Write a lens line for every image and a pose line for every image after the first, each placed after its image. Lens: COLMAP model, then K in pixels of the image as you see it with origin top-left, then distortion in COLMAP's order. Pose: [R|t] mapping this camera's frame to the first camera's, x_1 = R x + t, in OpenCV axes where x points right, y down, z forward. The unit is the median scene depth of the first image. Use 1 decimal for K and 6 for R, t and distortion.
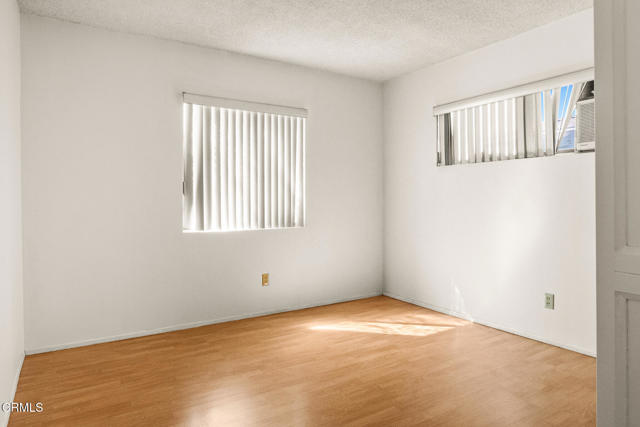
lens RADIAL K [[405.1, 0, 320.0], [0, 405.1, 213.5], [0, 0, 1]] dist [-0.003254, -0.003290]
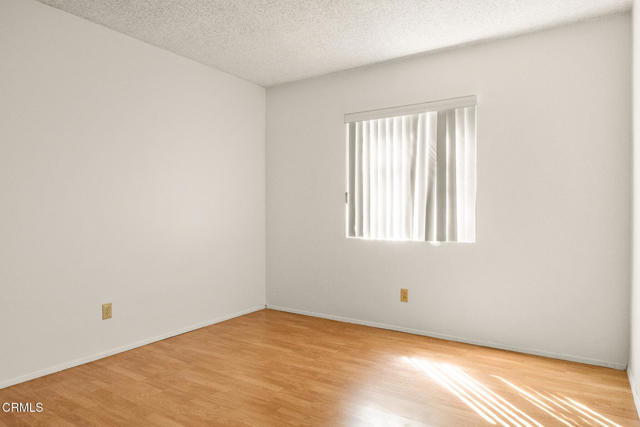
lens RADIAL K [[405.1, 0, 320.0], [0, 405.1, 213.5], [0, 0, 1]] dist [-0.003254, -0.003290]
pose [[0.465772, 0.008010, -0.884869, 0.596657], [-0.014217, 0.999898, 0.001568, -0.022934], [0.884791, 0.011850, 0.465838, 0.401112]]
